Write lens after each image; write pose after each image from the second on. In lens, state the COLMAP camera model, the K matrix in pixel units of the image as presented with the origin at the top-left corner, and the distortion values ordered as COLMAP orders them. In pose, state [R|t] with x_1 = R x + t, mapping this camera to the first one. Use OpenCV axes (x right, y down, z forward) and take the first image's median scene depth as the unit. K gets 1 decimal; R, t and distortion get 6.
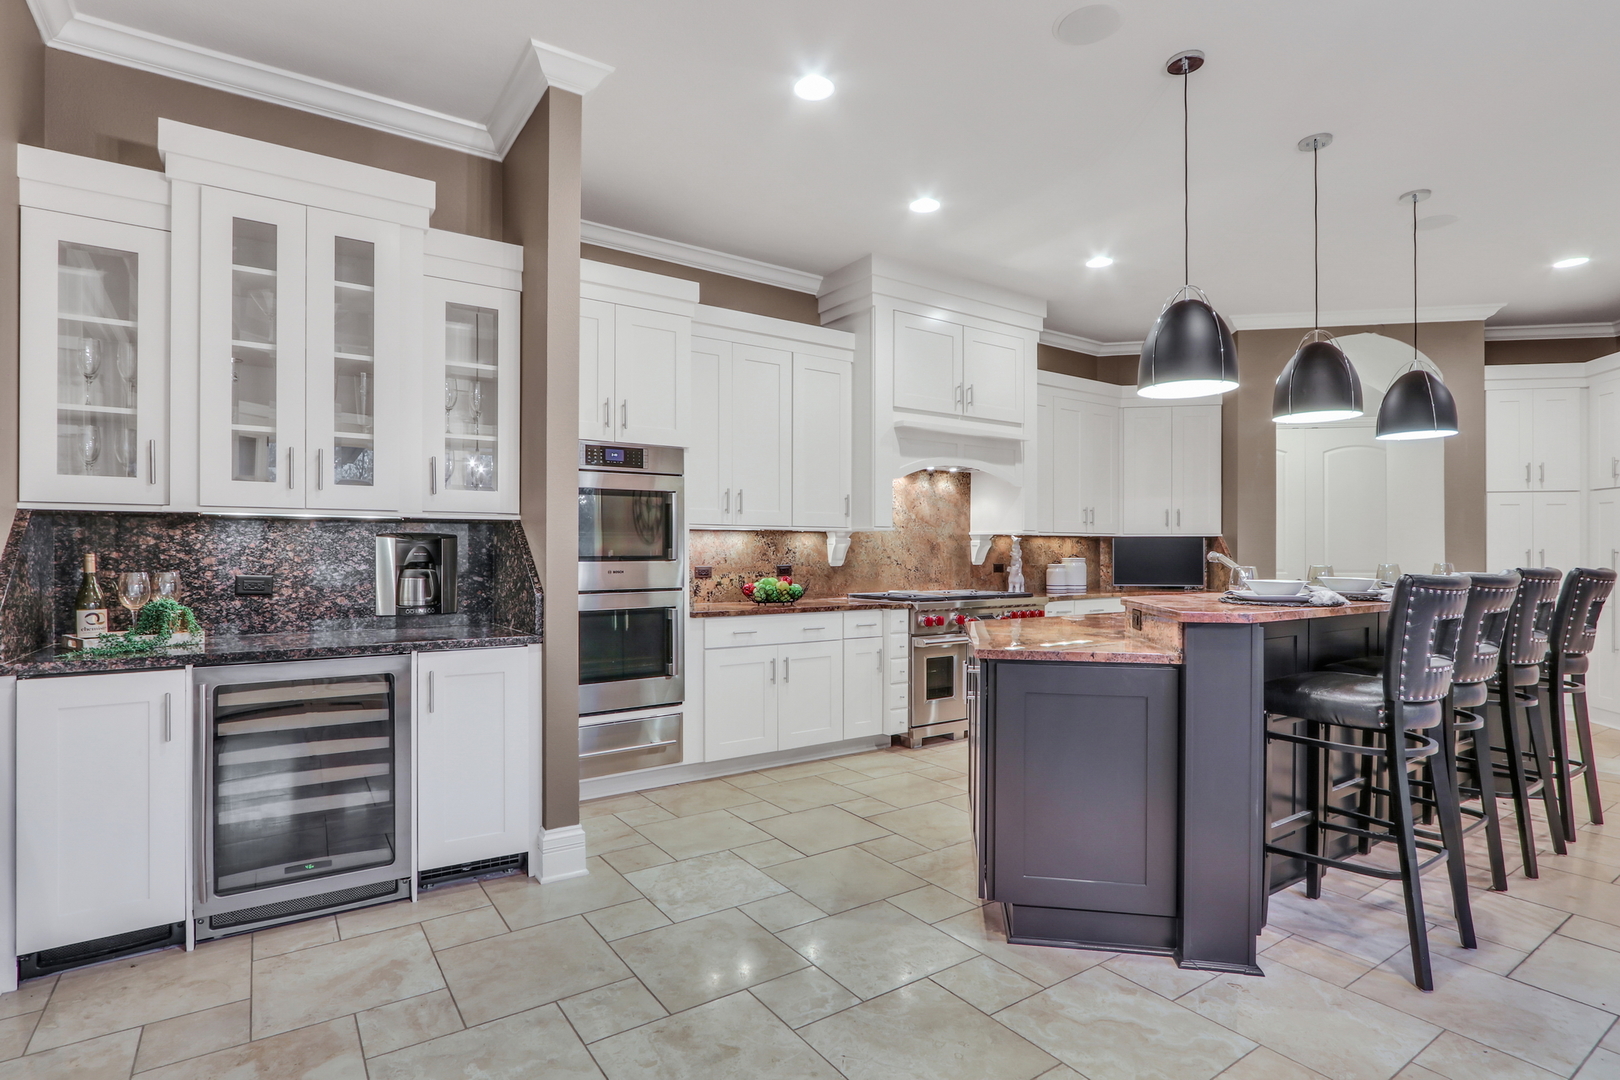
lens RADIAL K [[798.7, 0, 790.1], [0, 798.7, 548.4], [0, 0, 1]] dist [-0.004455, -0.000337]
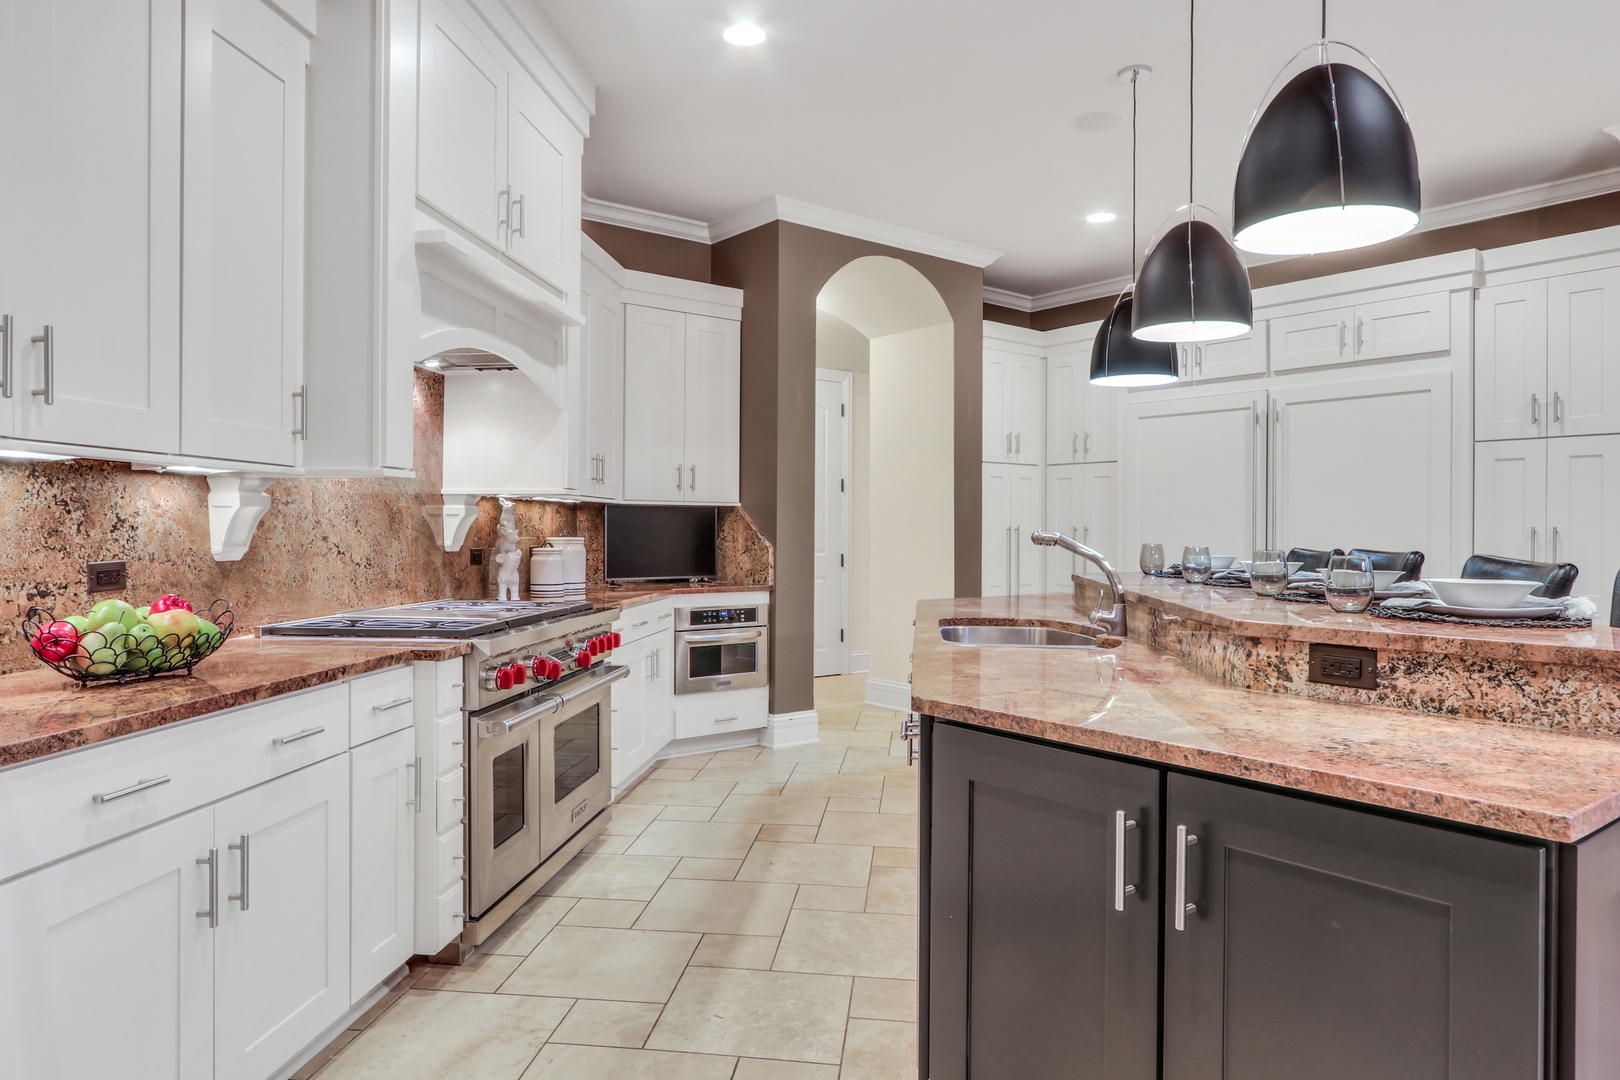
lens RADIAL K [[1033.5, 0, 767.1], [0, 1033.5, 536.6], [0, 0, 1]] dist [-0.001575, -0.000267]
pose [[0.670915, -0.001887, 0.741532, -0.150469], [-0.010375, 0.999875, 0.011932, 0.000547], [-0.741462, -0.015698, 0.670812, 0.444744]]
